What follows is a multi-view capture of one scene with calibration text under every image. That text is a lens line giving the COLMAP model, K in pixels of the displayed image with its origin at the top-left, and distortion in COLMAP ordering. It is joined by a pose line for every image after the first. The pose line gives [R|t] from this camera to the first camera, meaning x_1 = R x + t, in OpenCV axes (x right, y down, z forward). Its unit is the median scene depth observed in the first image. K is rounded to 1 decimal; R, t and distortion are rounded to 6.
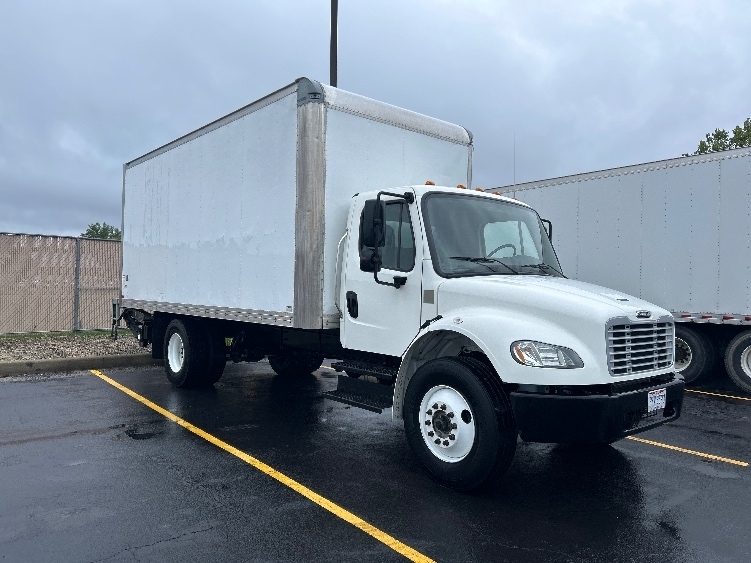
lens RADIAL K [[558.7, 0, 375.5], [0, 558.7, 281.5], [0, 0, 1]] dist [0.054045, 0.001166]
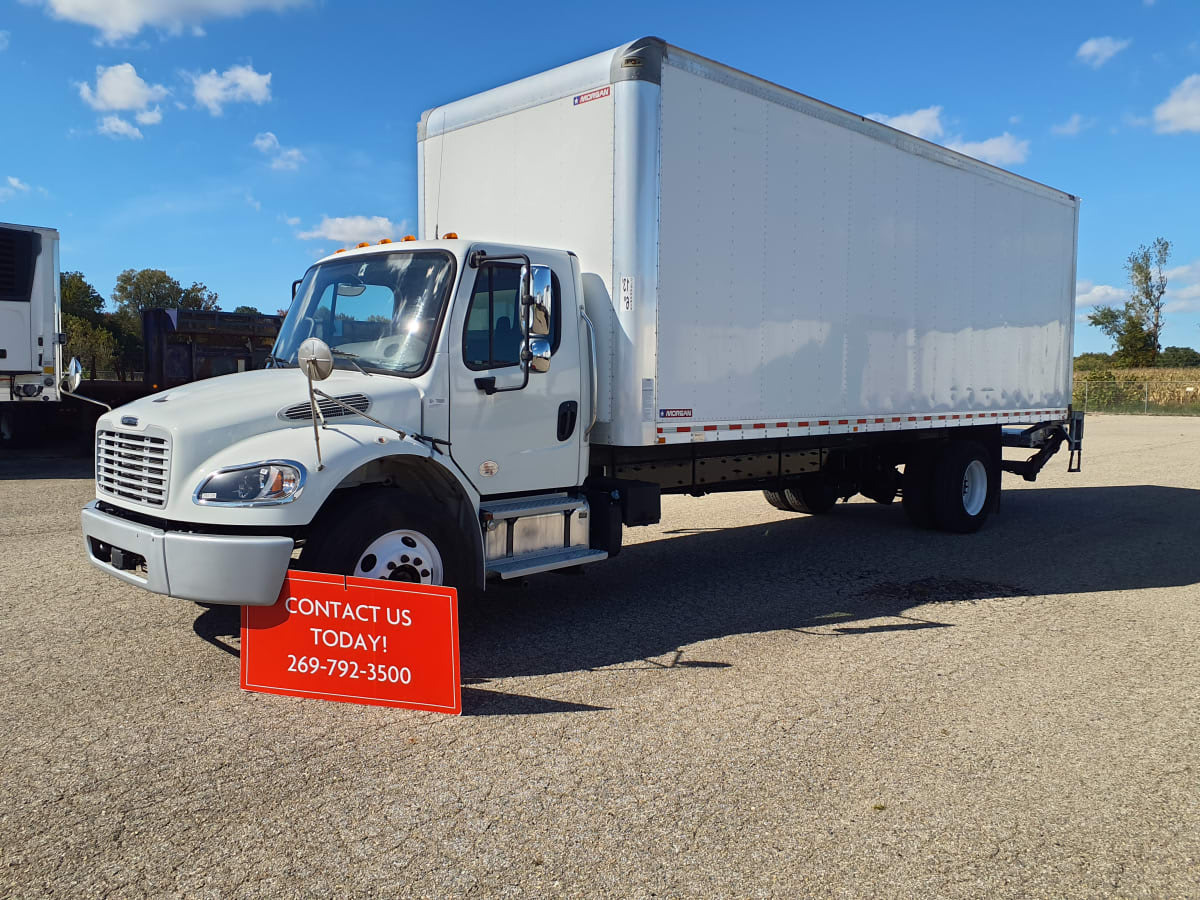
lens RADIAL K [[925.5, 0, 600.0], [0, 925.5, 450.0], [0, 0, 1]] dist [0.087516, -0.001253]
pose [[0.056092, 0.053793, -0.996975, 1.597084], [0.000791, 0.998545, 0.053922, 0.030129], [0.998425, -0.003813, 0.055968, 1.440124]]
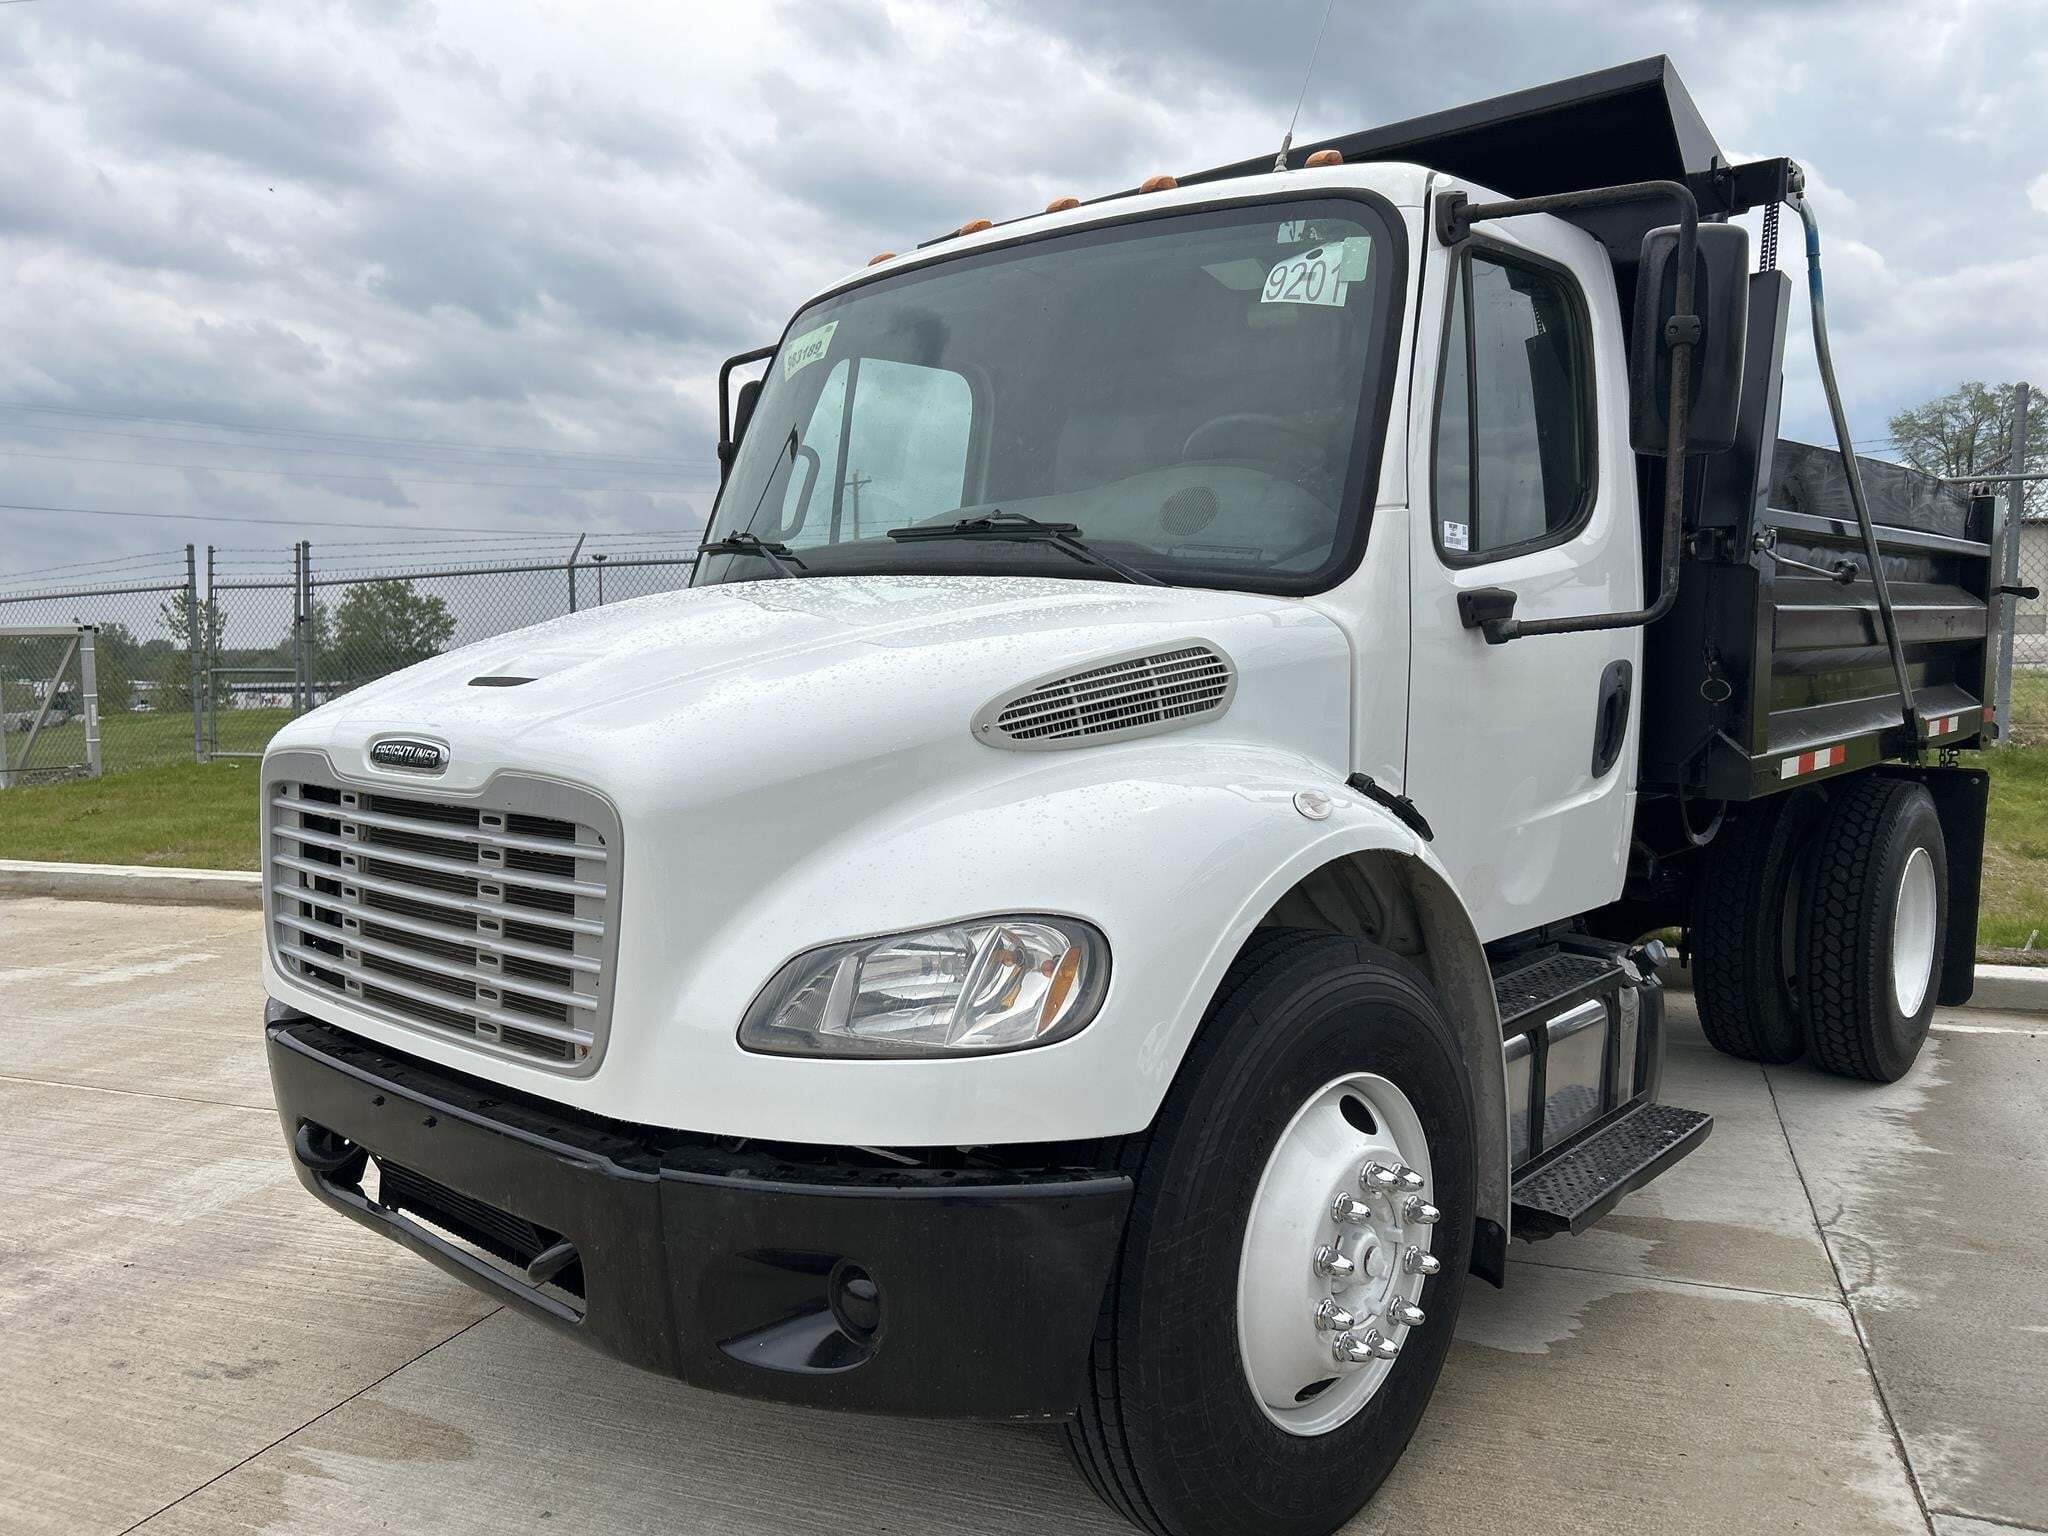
lens RADIAL K [[1571.1, 0, 1079.9], [0, 1571.1, 804.7], [0, 0, 1]] dist [-0.000290, 0.000703]
pose [[0.143595, 0.086320, -0.985865, 1.014009], [0.016533, 0.995840, 0.089601, 0.028310], [0.989498, -0.029166, 0.141570, 1.097403]]
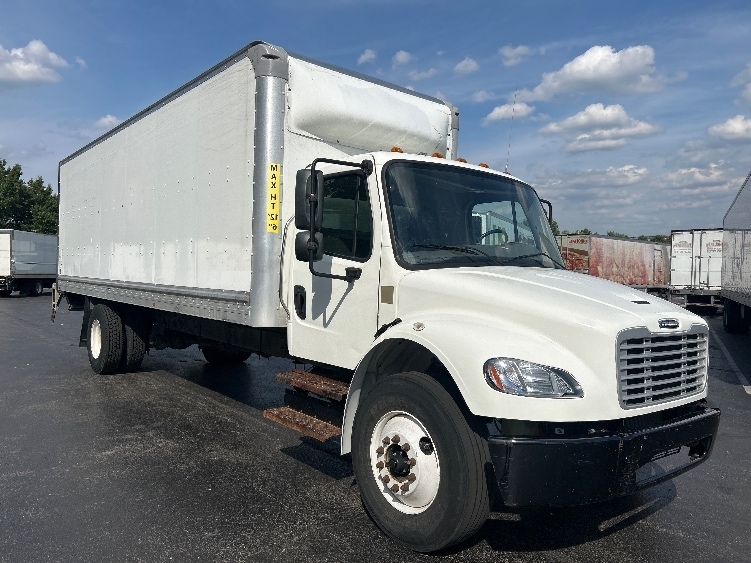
lens RADIAL K [[558.7, 0, 375.5], [0, 558.7, 281.5], [0, 0, 1]] dist [0.054045, 0.001166]
pose [[0.999640, 0.014542, -0.022539, 0.097944], [-0.014170, 0.999762, 0.016578, -0.003571], [0.022775, -0.016253, 0.999609, 0.232064]]
